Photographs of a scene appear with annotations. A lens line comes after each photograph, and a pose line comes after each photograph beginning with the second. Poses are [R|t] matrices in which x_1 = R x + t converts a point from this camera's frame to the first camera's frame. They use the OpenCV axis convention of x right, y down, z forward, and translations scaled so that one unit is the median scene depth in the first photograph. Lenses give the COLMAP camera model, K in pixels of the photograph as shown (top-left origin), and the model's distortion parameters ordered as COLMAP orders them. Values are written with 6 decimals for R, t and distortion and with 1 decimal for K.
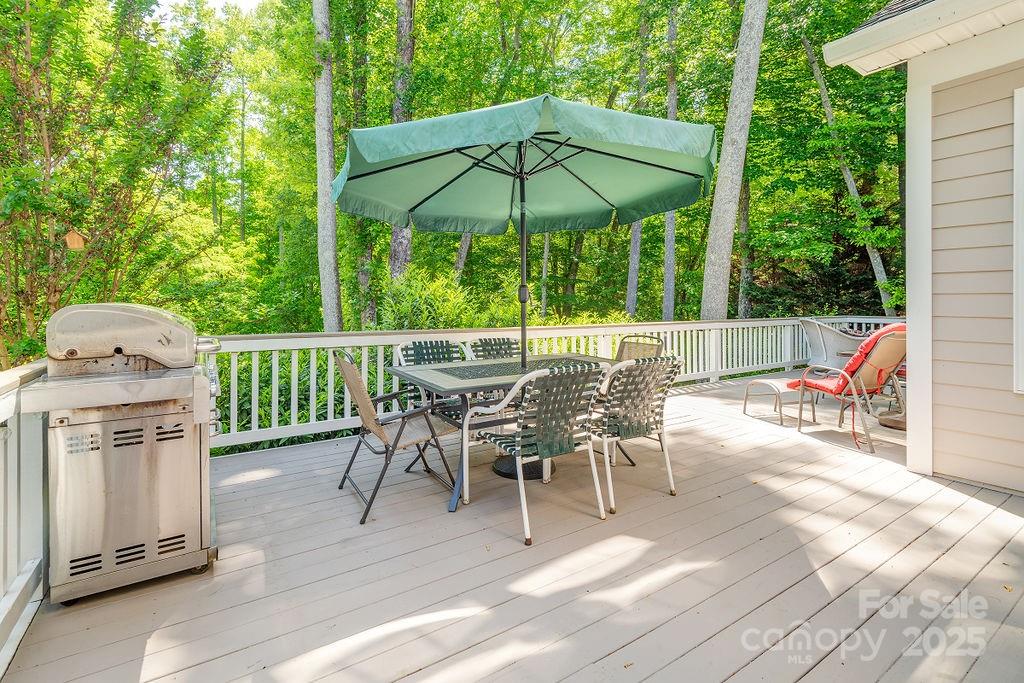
lens RADIAL K [[470.2, 0, 514.4], [0, 470.2, 319.6], [0, 0, 1]] dist [0.000410, 0.000099]
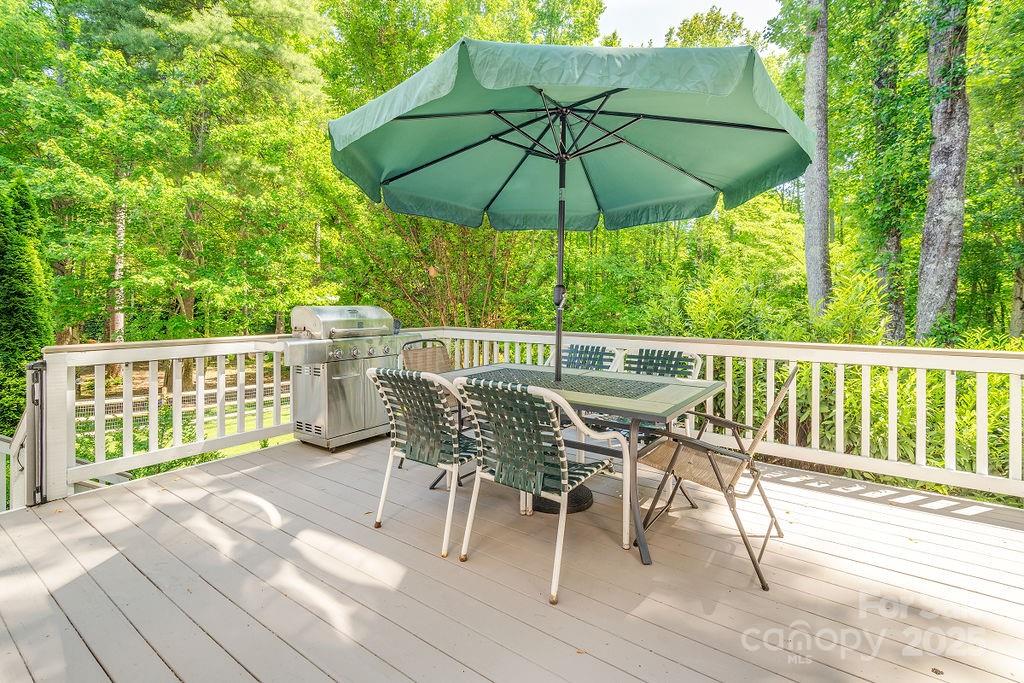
lens RADIAL K [[478.8, 0, 508.0], [0, 478.8, 310.1], [0, 0, 1]] dist [0.044593, 0.000057]
pose [[0.332375, -0.000926, -0.943147, 1.218455], [-0.035000, 0.999299, -0.013315, -0.014387], [0.942498, 0.037436, 0.332109, 0.923661]]
